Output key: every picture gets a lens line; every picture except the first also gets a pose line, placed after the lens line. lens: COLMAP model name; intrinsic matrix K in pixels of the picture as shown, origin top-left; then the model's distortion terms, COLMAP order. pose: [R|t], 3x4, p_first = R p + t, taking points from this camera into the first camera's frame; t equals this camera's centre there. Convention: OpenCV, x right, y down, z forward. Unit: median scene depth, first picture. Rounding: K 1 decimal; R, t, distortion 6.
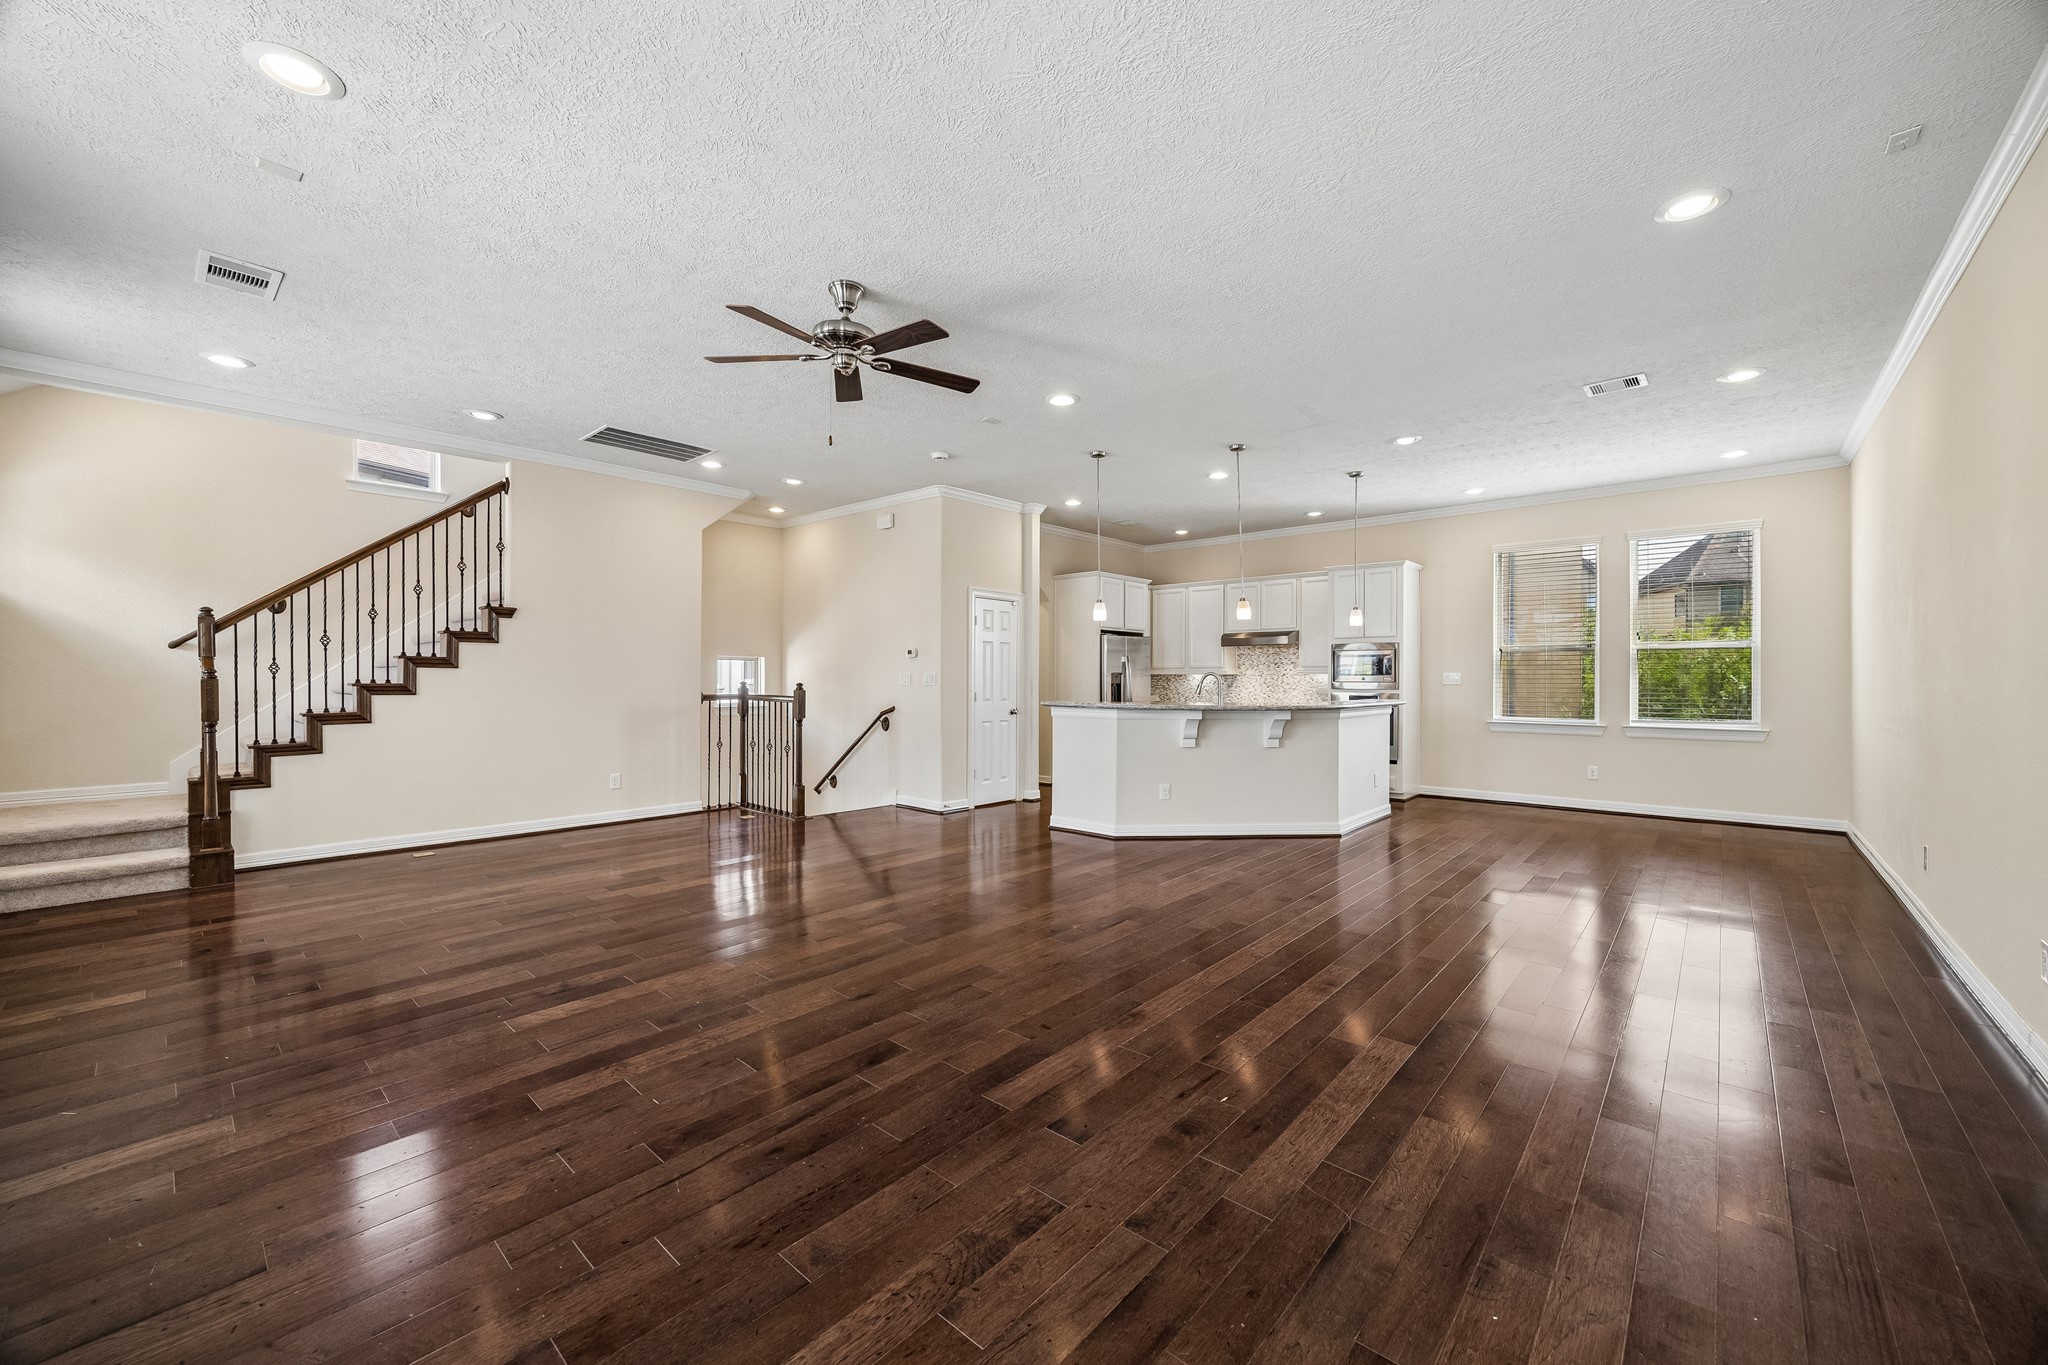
lens RADIAL K [[779.0, 0, 1025.5], [0, 779.0, 677.5], [0, 0, 1]] dist [-0.003027, -0.000244]
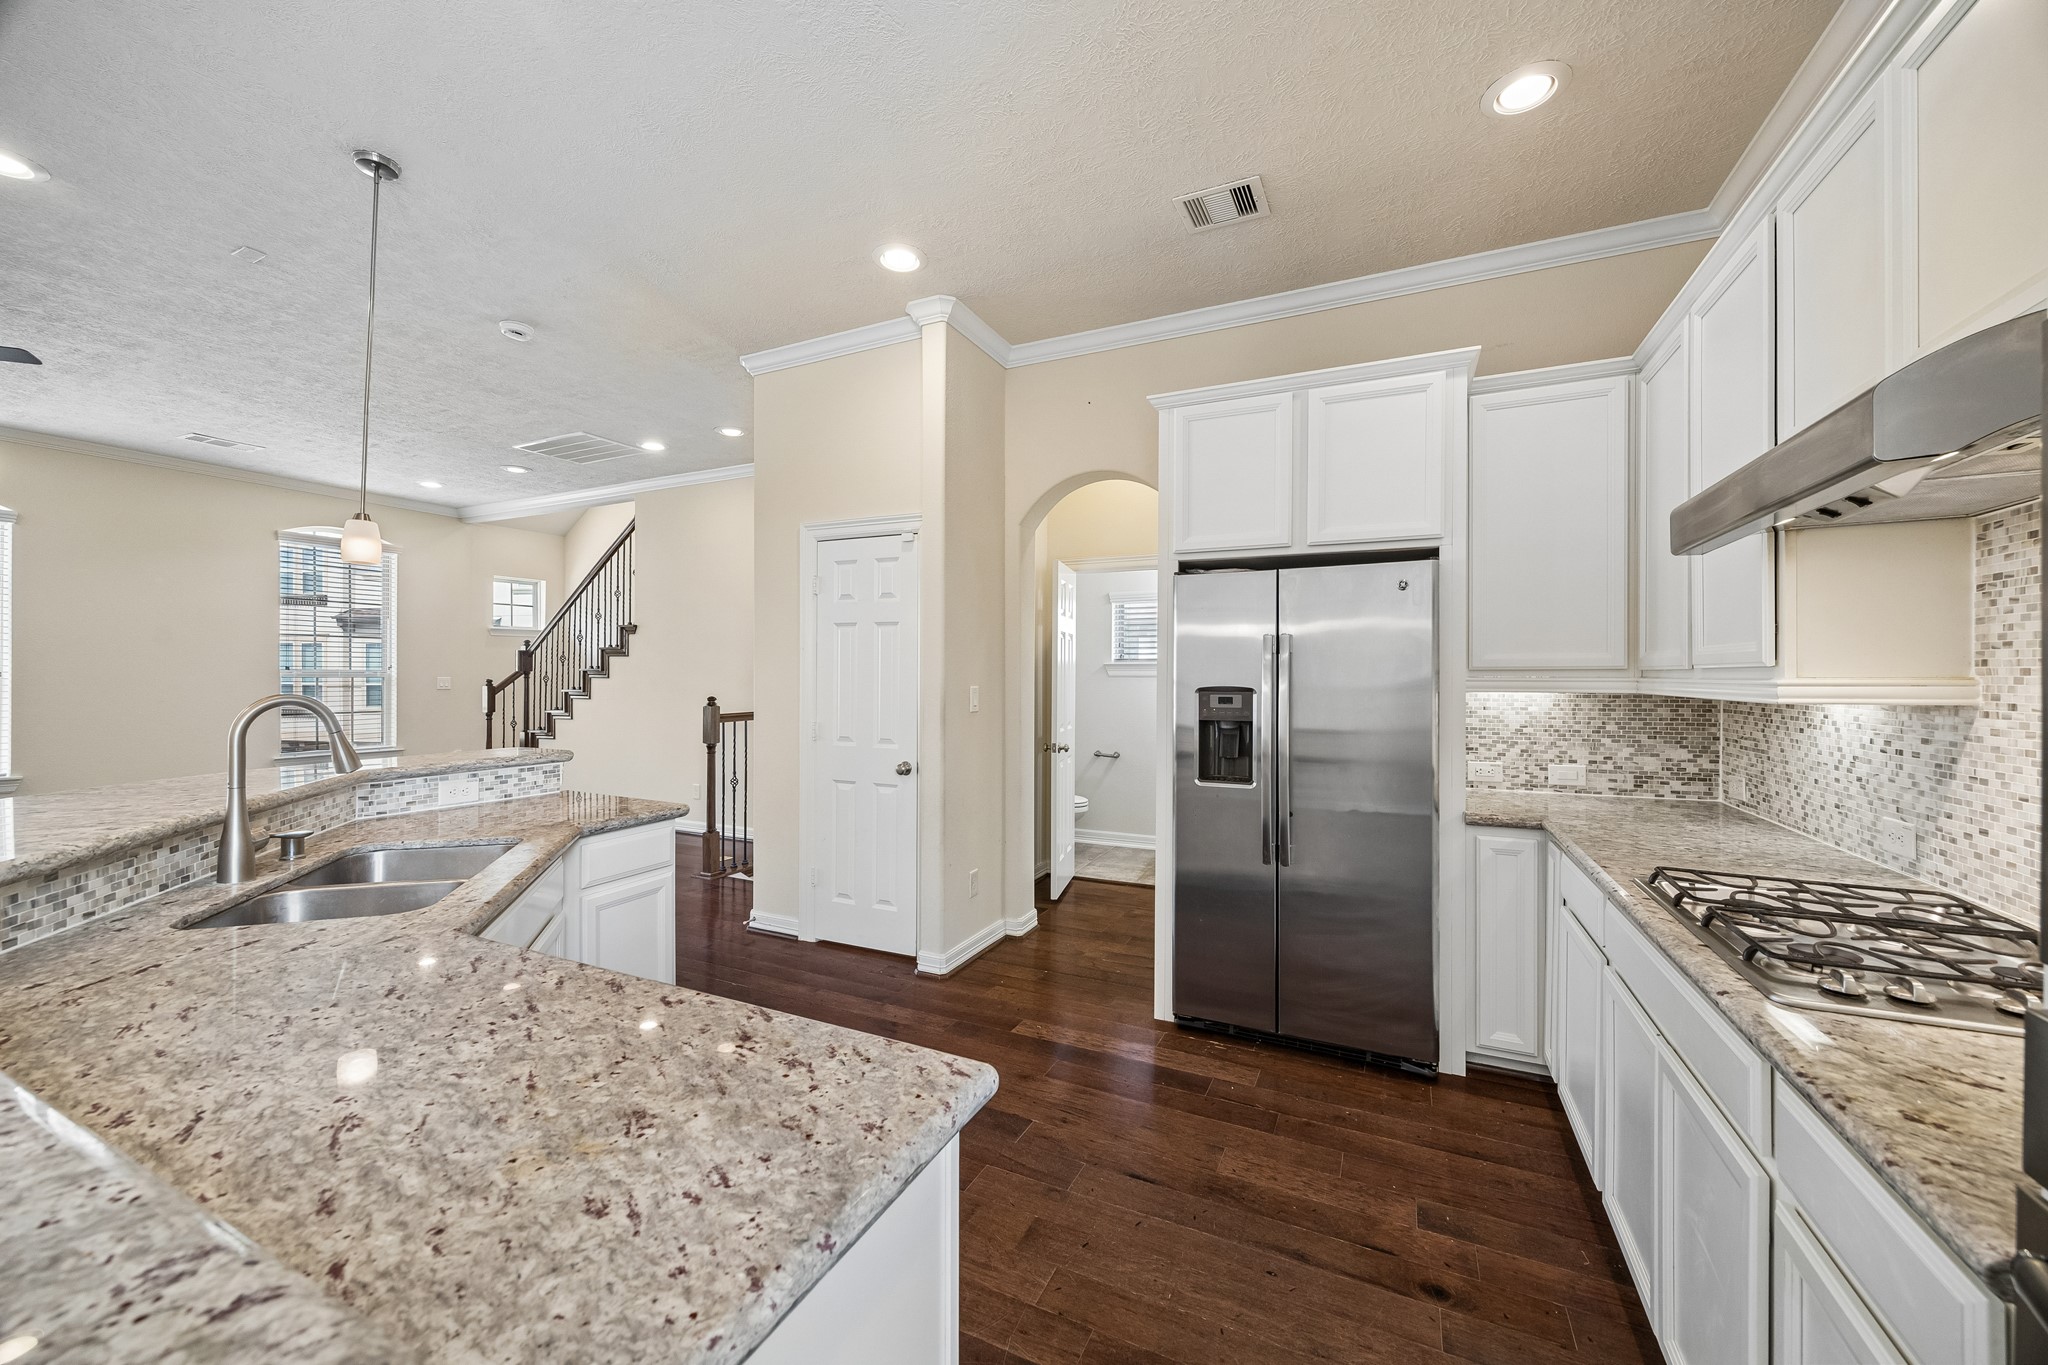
lens RADIAL K [[779.0, 0, 1025.5], [0, 779.0, 677.5], [0, 0, 1]] dist [-0.003027, -0.000244]
pose [[0.281230, 0.001282, -0.959640, 0.582703], [-0.004810, 0.999988, -0.000074, -0.013874], [0.959628, 0.004637, 0.281233, 1.198742]]
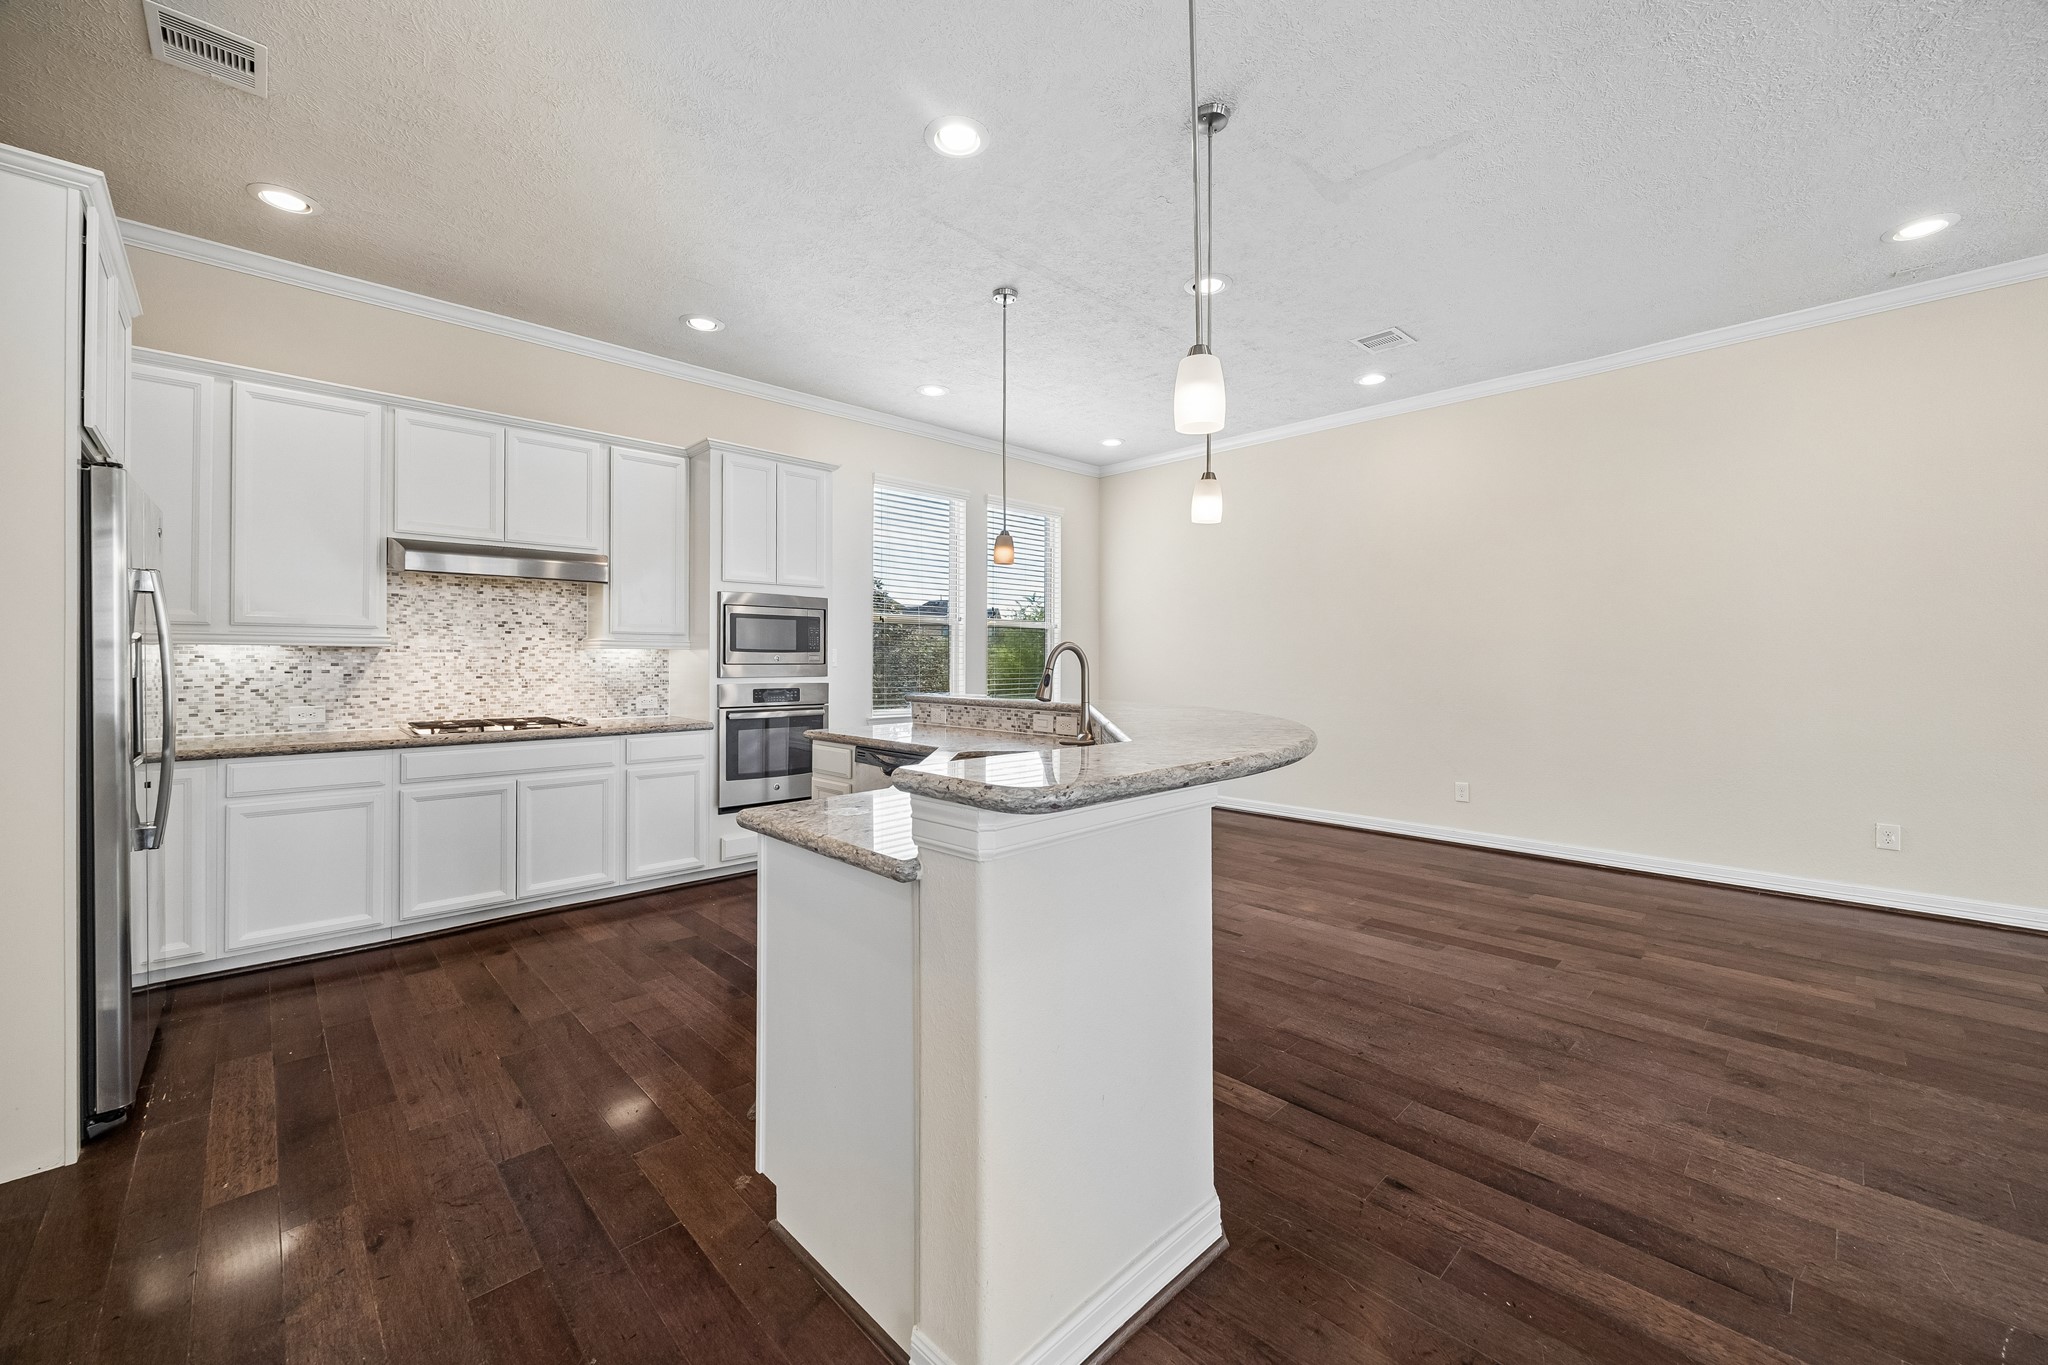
lens RADIAL K [[799.7, 0, 1037.7], [0, 799.7, 654.2], [0, 0, 1]] dist [-0.001208, -0.000040]
pose [[0.062538, 0.005657, 0.998027, -0.163877], [-0.001956, 0.999983, -0.005545, 0.001886], [-0.998041, -0.001605, 0.062548, 1.016815]]
